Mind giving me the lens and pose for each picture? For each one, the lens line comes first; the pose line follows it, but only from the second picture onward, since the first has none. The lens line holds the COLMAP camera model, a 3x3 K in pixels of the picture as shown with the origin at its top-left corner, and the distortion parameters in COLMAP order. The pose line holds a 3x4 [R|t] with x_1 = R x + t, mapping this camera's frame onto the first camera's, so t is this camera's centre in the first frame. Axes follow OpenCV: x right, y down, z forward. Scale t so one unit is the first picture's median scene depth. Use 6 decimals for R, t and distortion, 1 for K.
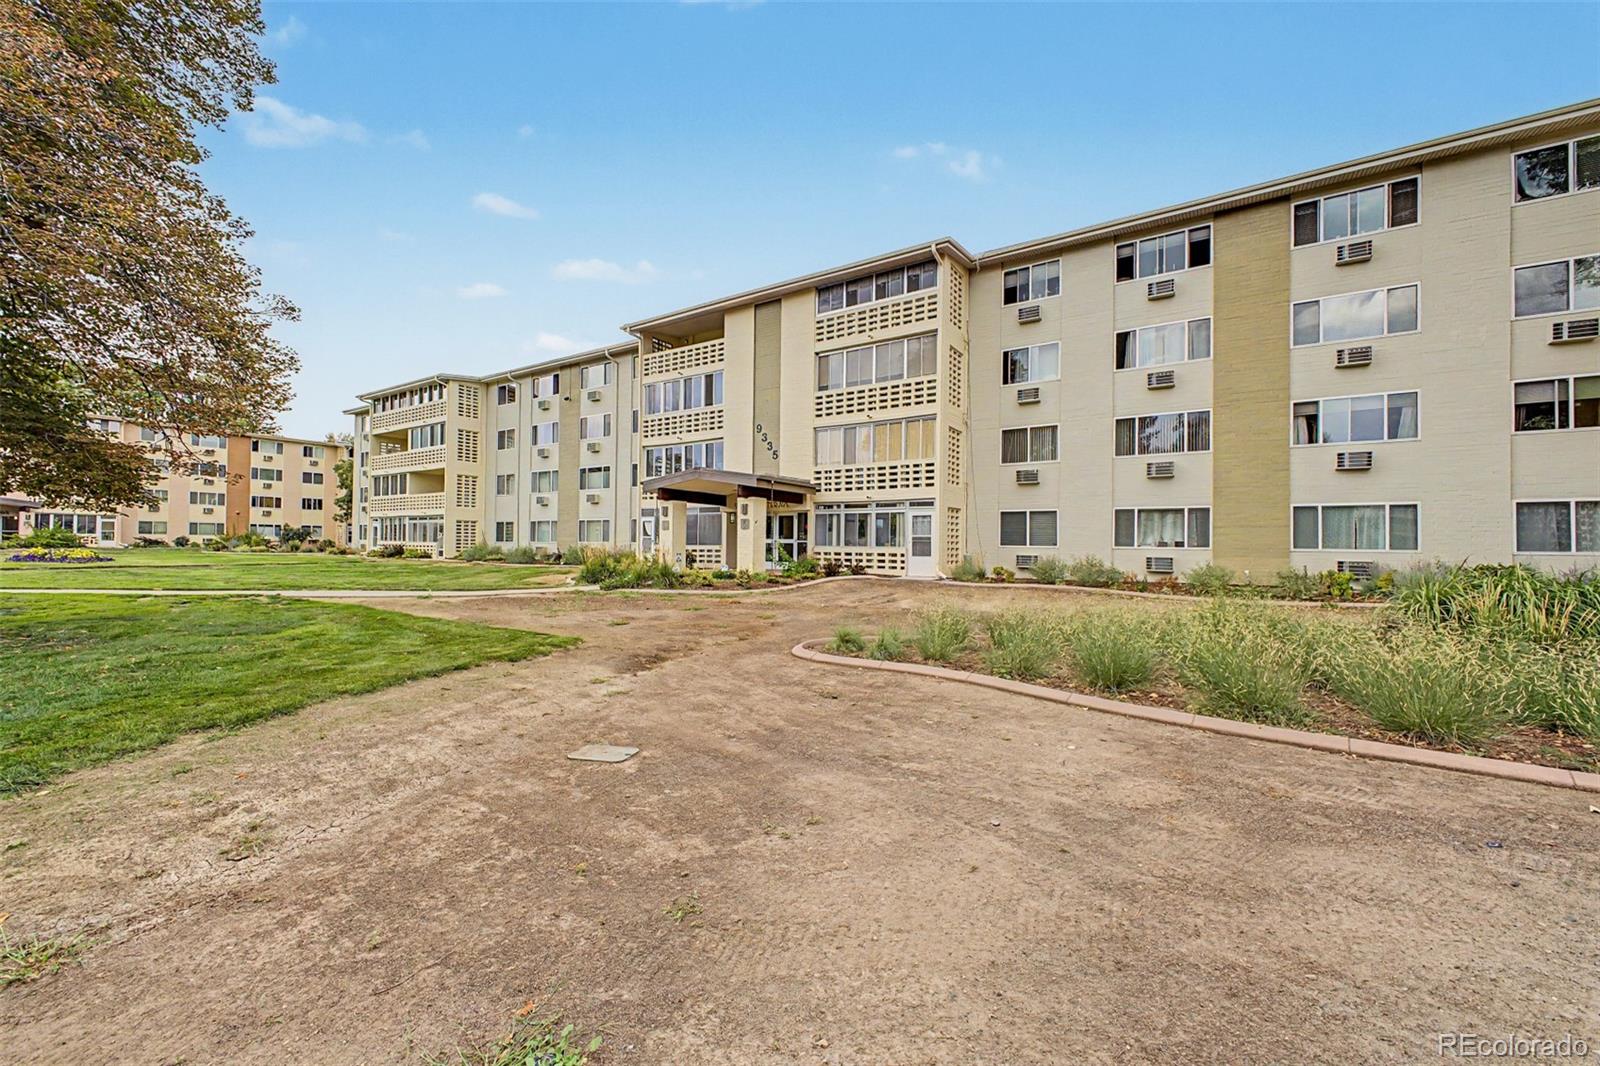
lens RADIAL K [[634.8, 0, 807.1], [0, 634.8, 528.3], [0, 0, 1]] dist [0.023433, -0.008255]
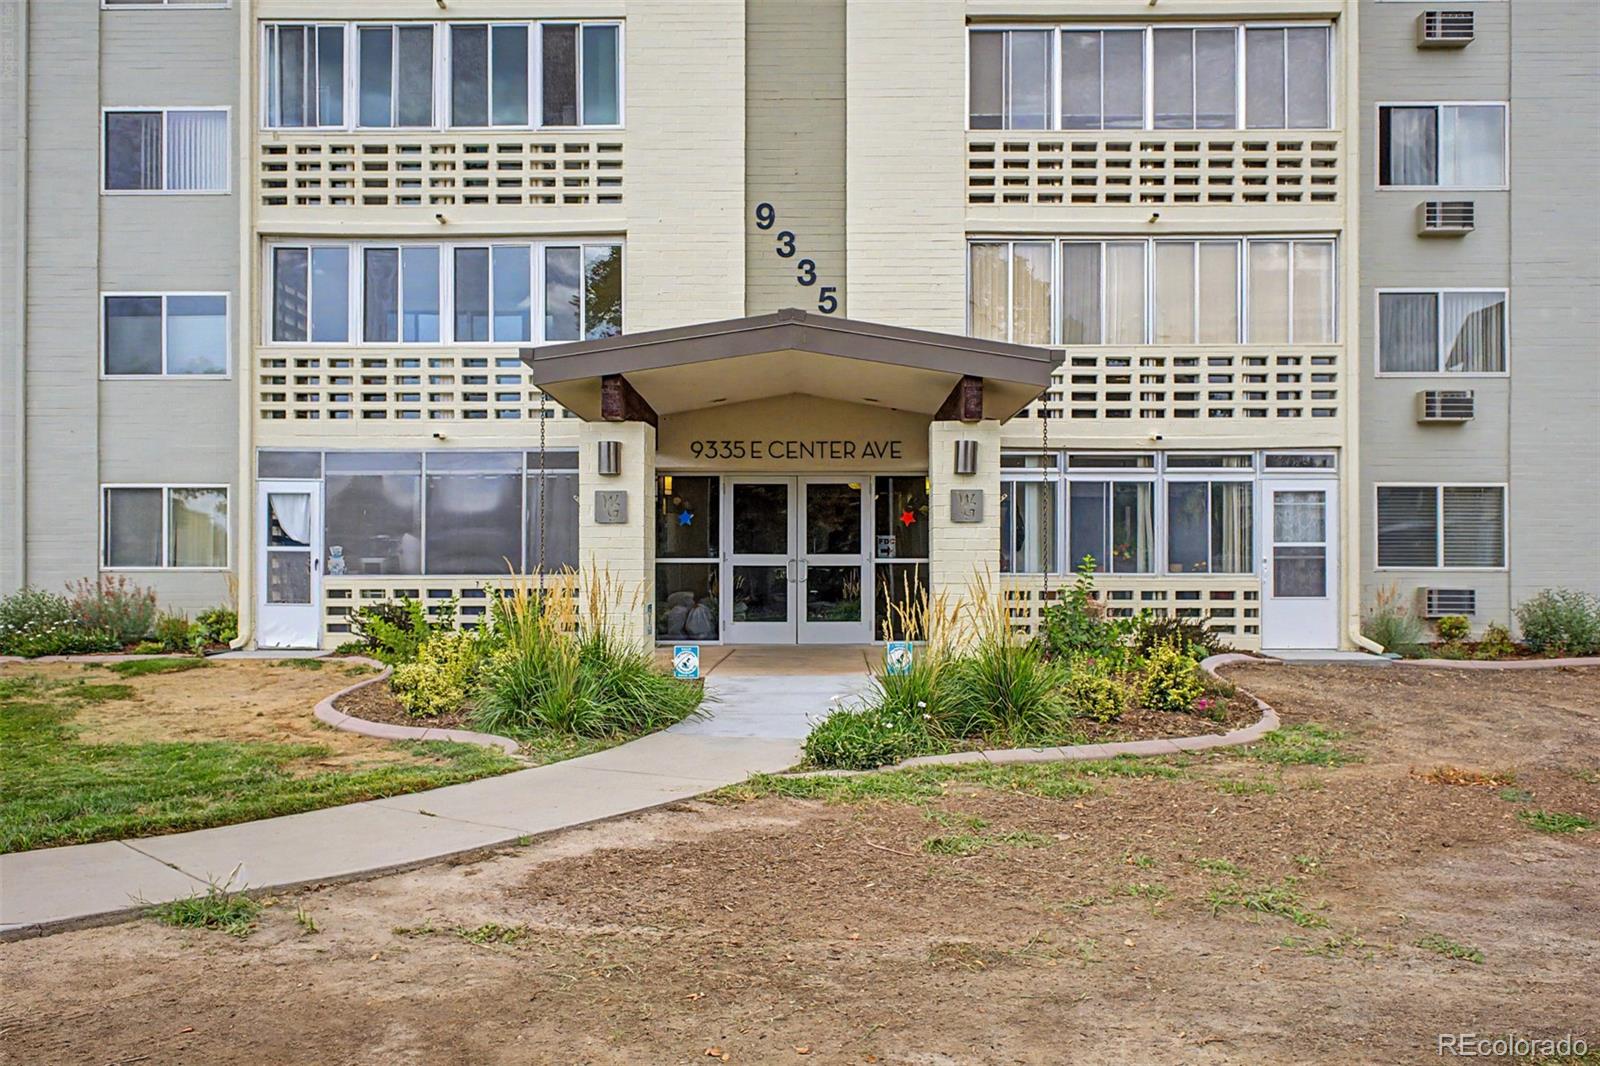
lens RADIAL K [[1561.7, 0, 800.0], [0, 1561.7, 533.0], [0, 0, 1]] dist [0.001704, 0.001774]
pose [[0.843346, 0.005638, 0.537341, -0.539739], [-0.006602, 0.999978, -0.000131, 0.006552], [-0.537330, -0.003437, 0.843365, 0.341144]]
